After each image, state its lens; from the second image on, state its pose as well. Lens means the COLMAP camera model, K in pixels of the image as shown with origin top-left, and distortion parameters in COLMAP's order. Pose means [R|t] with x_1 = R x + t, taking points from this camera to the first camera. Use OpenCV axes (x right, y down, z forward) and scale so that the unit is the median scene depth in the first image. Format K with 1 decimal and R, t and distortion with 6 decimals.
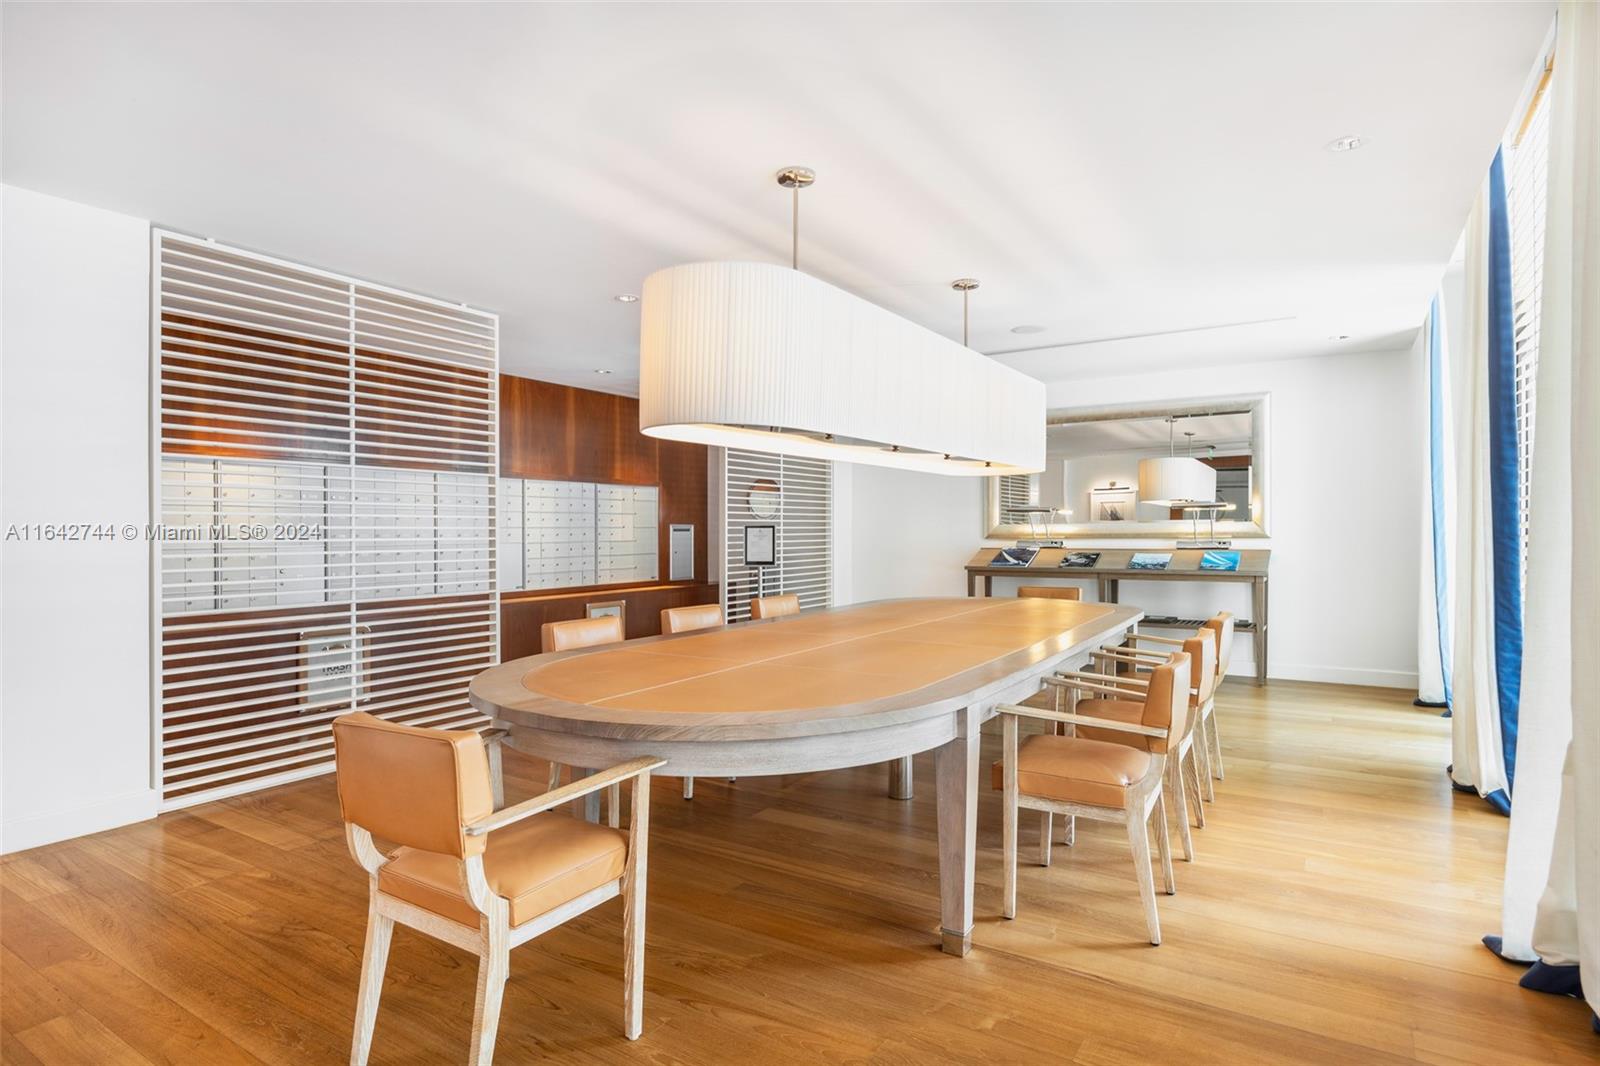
lens RADIAL K [[854.5, 0, 796.8], [0, 854.5, 530.0], [0, 0, 1]] dist [-0.005470, -0.000374]
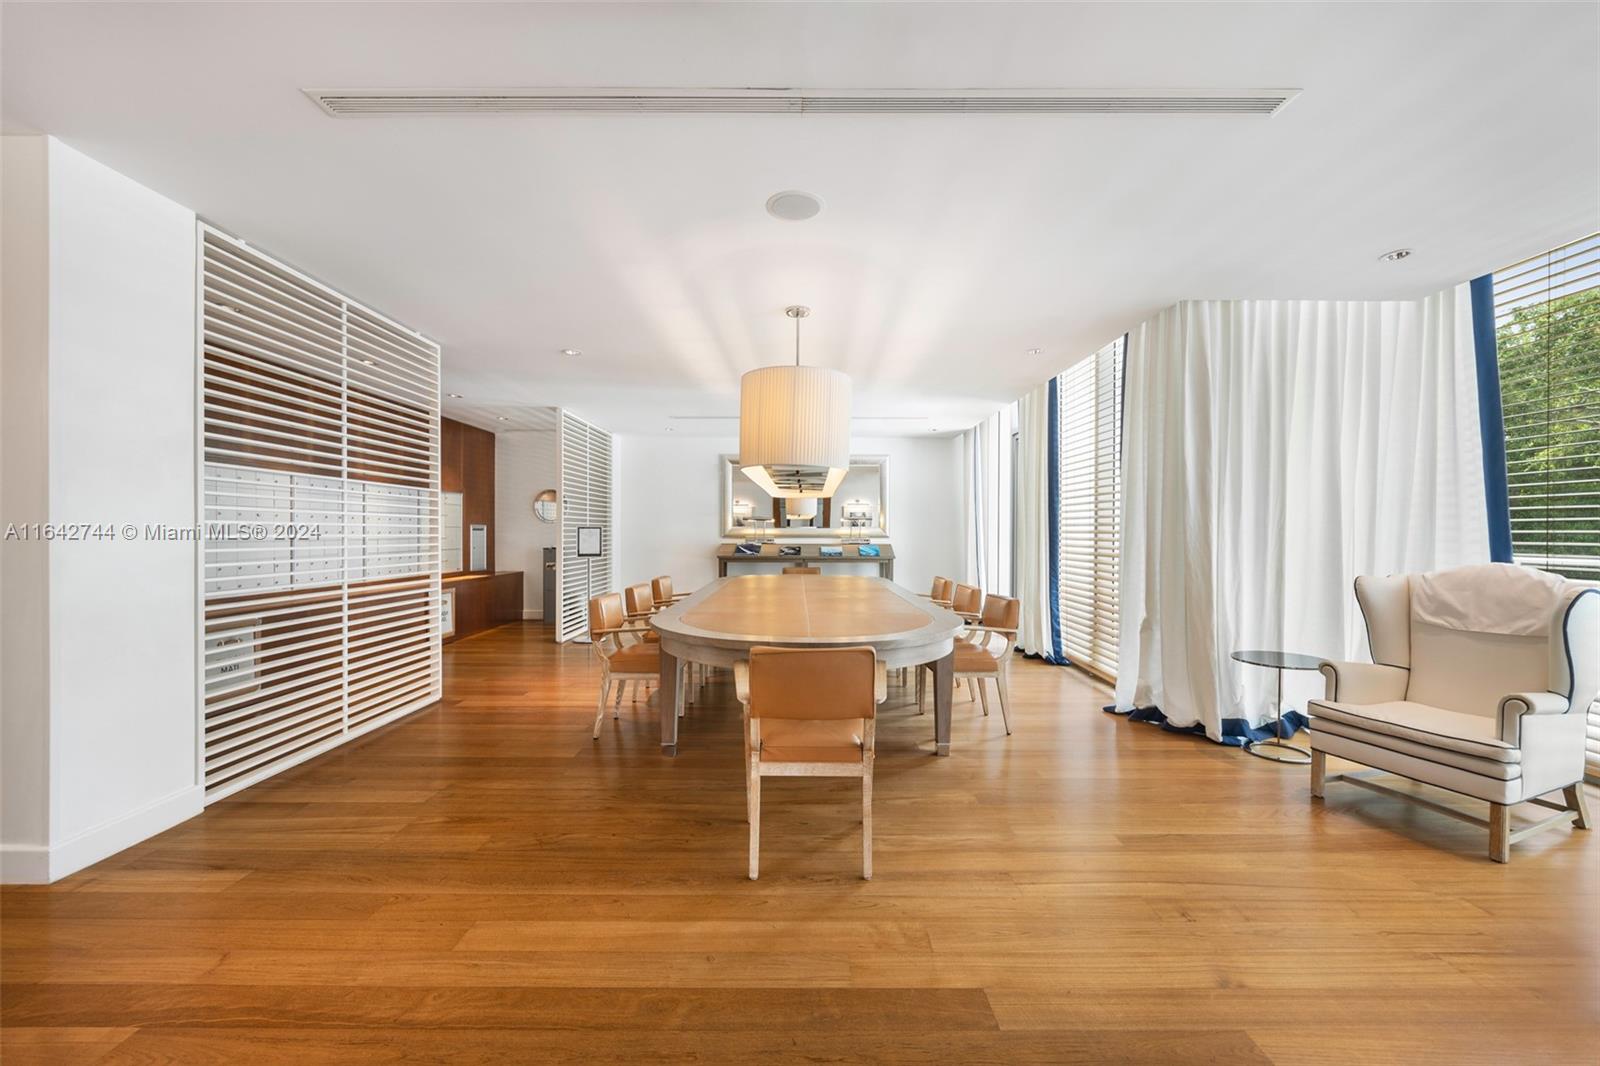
lens RADIAL K [[630.9, 0, 800.6], [0, 630.9, 535.6], [0, 0, 1]] dist [-0.003212, -0.000610]
pose [[0.840570, 0.005392, 0.541676, -0.407372], [-0.008253, 0.999962, 0.002853, 0.003966], [-0.541639, -0.006868, 0.840583, 0.000731]]
